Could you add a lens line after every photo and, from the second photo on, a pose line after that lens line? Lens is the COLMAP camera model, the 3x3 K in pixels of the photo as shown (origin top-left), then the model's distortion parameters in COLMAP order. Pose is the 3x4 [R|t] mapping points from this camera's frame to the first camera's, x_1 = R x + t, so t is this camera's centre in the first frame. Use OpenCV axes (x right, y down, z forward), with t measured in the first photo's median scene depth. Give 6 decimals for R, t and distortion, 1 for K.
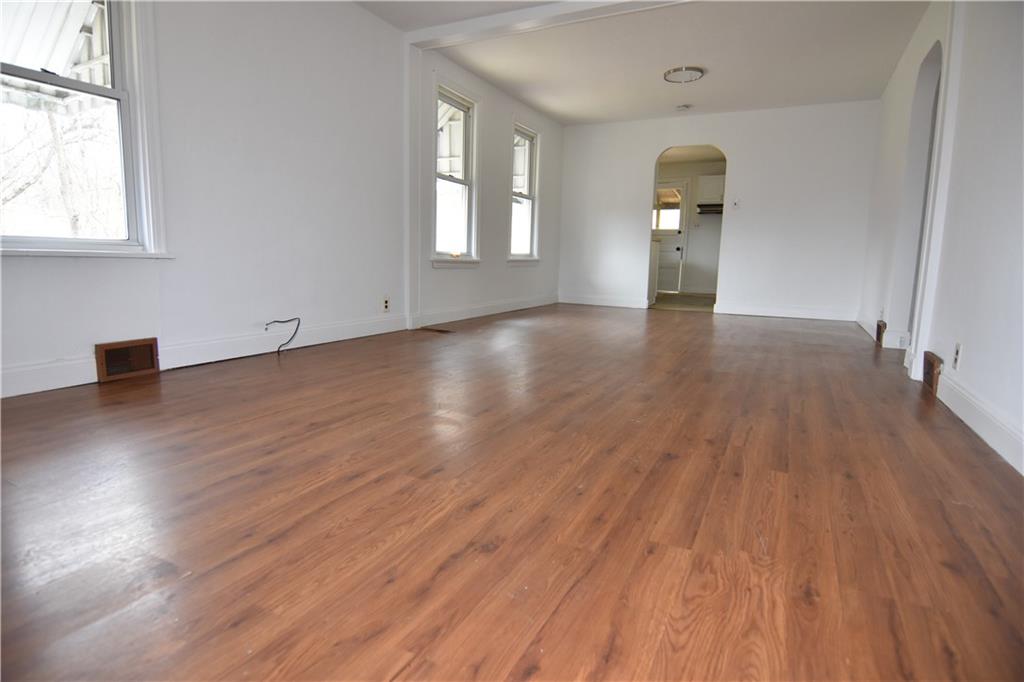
lens RADIAL K [[551.7, 0, 511.3], [0, 551.7, 340.1], [0, 0, 1]] dist [-0.007650, -0.012150]
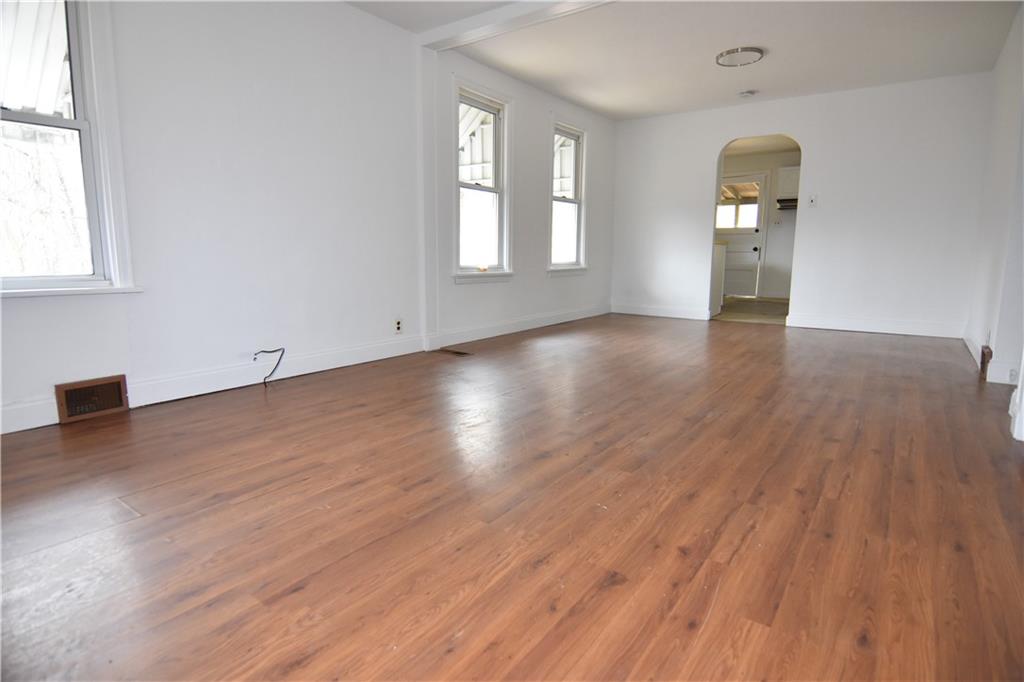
lens RADIAL K [[551.7, 0, 510.6], [0, 551.7, 336.8], [0, 0, 1]] dist [-0.007650, -0.012150]
pose [[0.987520, 0.003179, -0.157464, 0.127669], [-0.002989, 0.999994, 0.001444, -0.055355], [0.157468, -0.000955, 0.987524, 0.118205]]
